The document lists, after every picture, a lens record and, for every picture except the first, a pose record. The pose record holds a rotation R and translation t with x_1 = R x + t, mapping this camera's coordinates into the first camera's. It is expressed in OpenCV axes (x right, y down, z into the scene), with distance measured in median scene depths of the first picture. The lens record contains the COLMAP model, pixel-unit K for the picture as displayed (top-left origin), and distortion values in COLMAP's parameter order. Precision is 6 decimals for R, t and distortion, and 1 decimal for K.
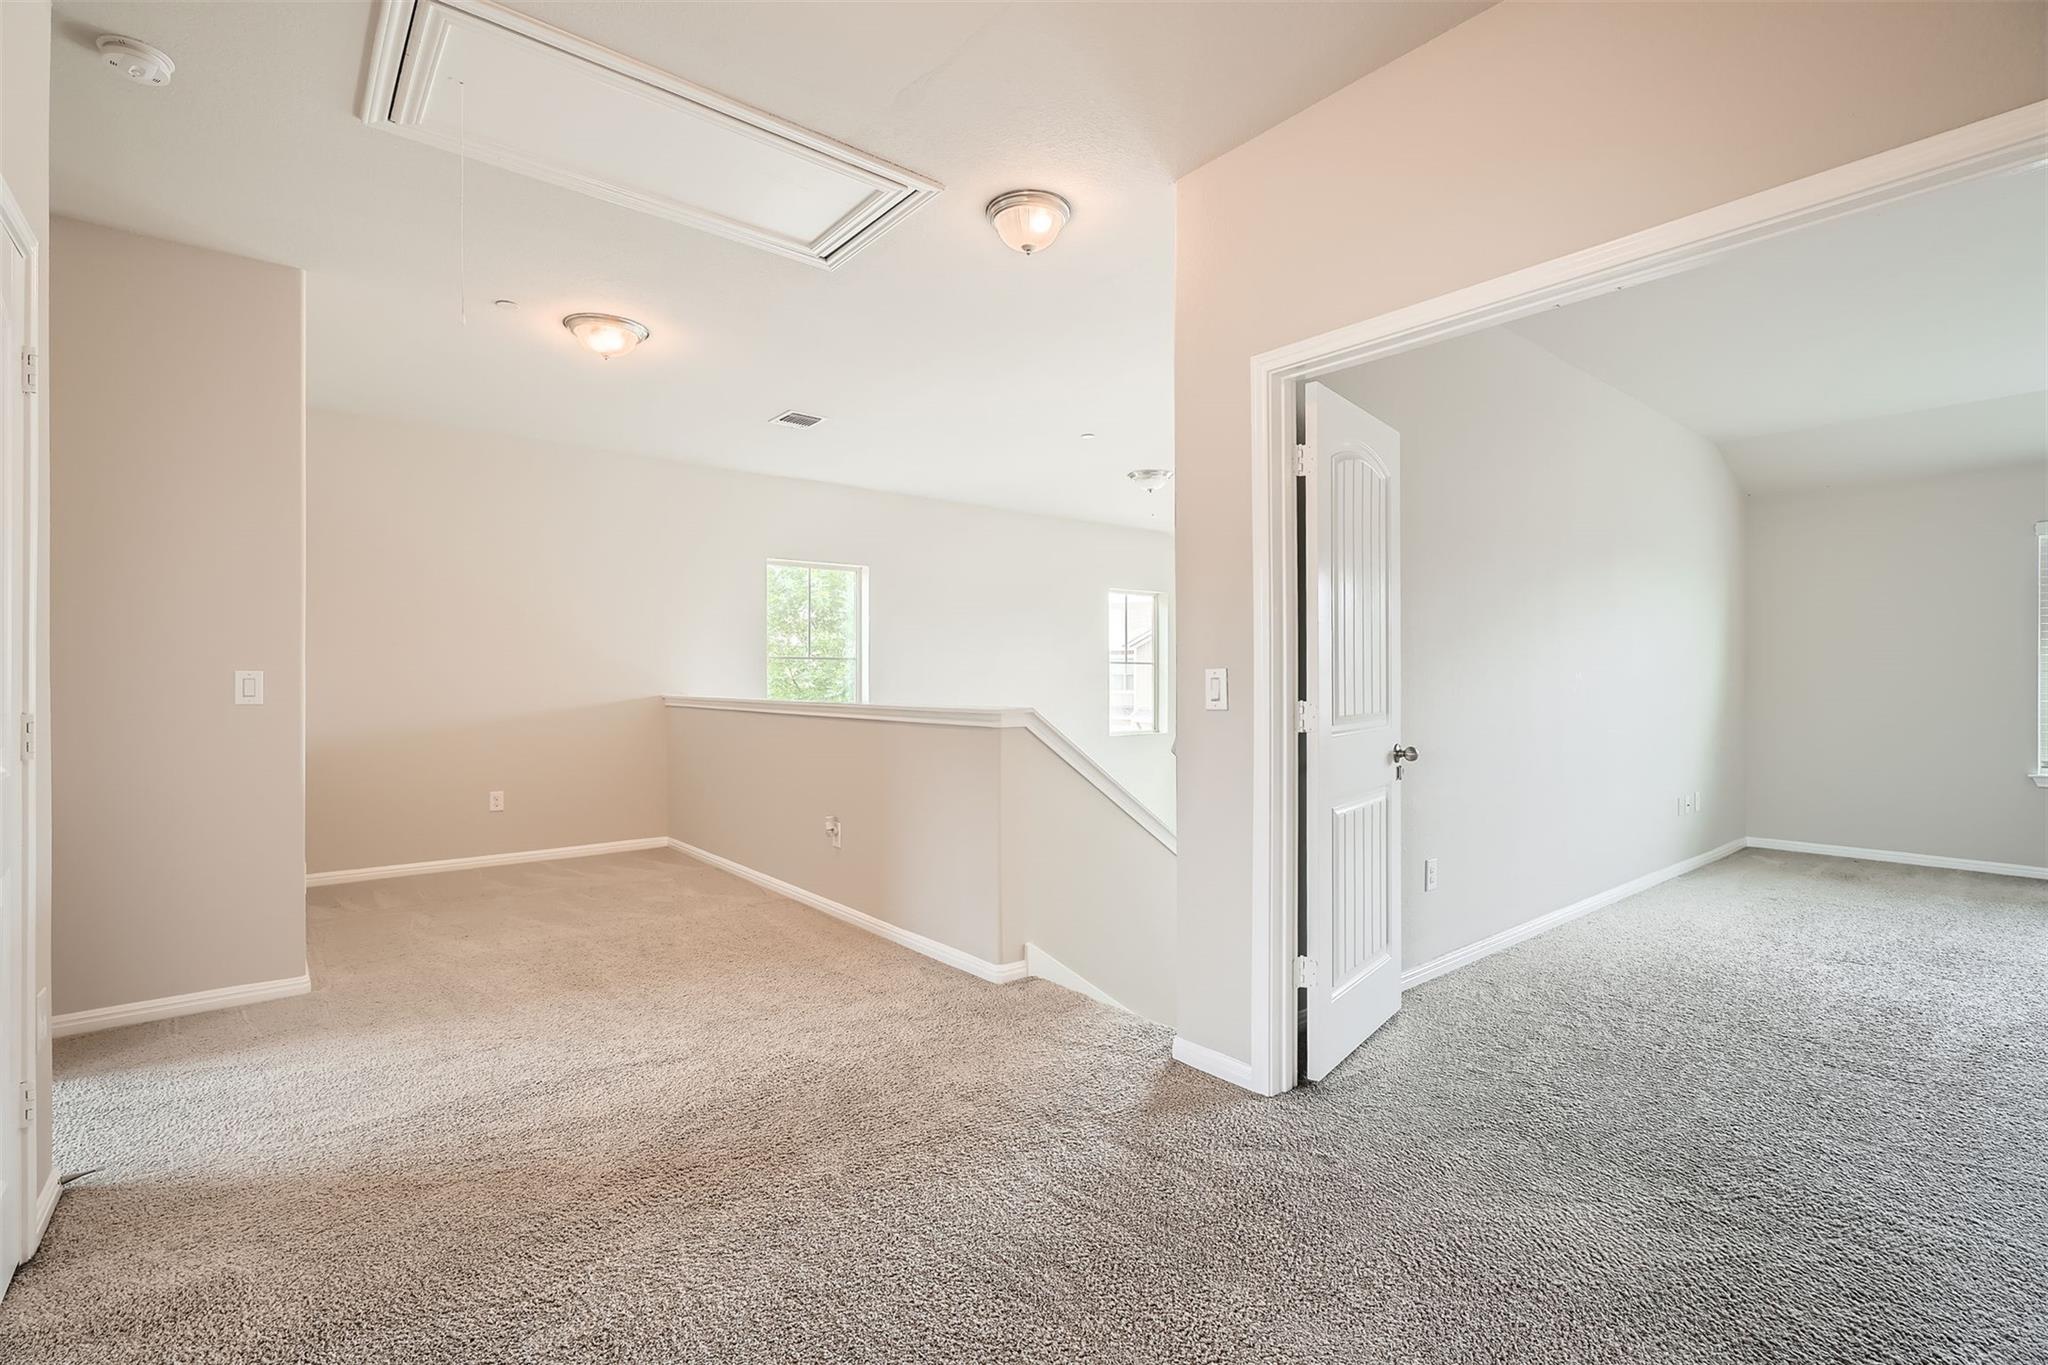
lens RADIAL K [[934.2, 0, 1016.6], [0, 934.2, 683.9], [0, 0, 1]] dist [0.004150, -0.000170]
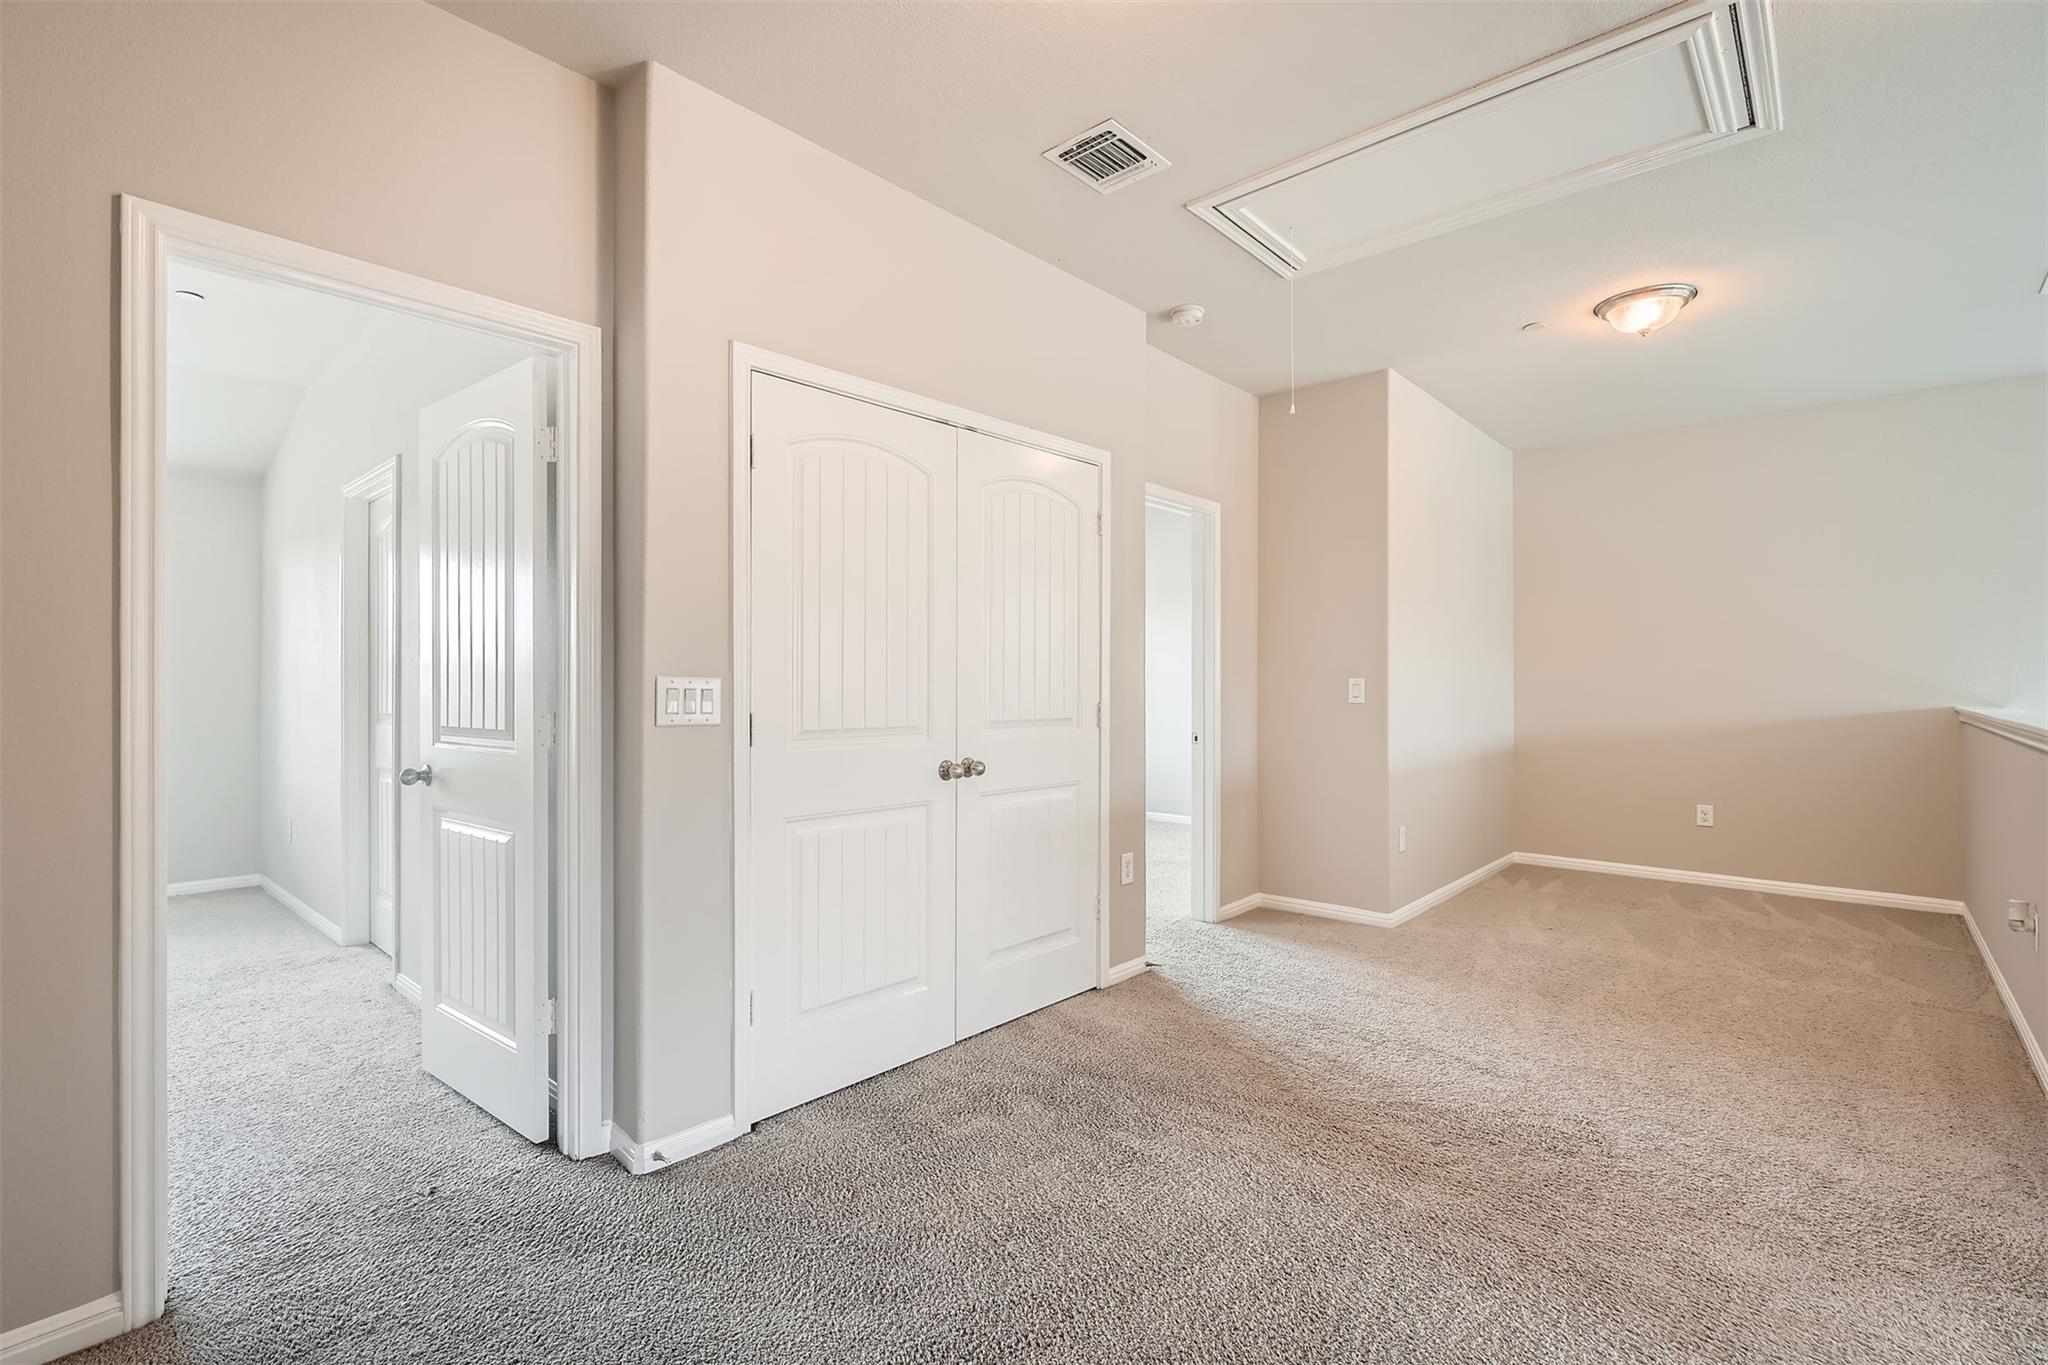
lens RADIAL K [[934.2, 0, 1011.3], [0, 934.2, 678.1], [0, 0, 1]] dist [0.004150, -0.000170]
pose [[0.147822, -0.004675, -0.989003, 0.442607], [-0.006858, 0.999960, -0.005752, -0.002647], [0.988990, 0.007633, 0.147784, 0.293623]]
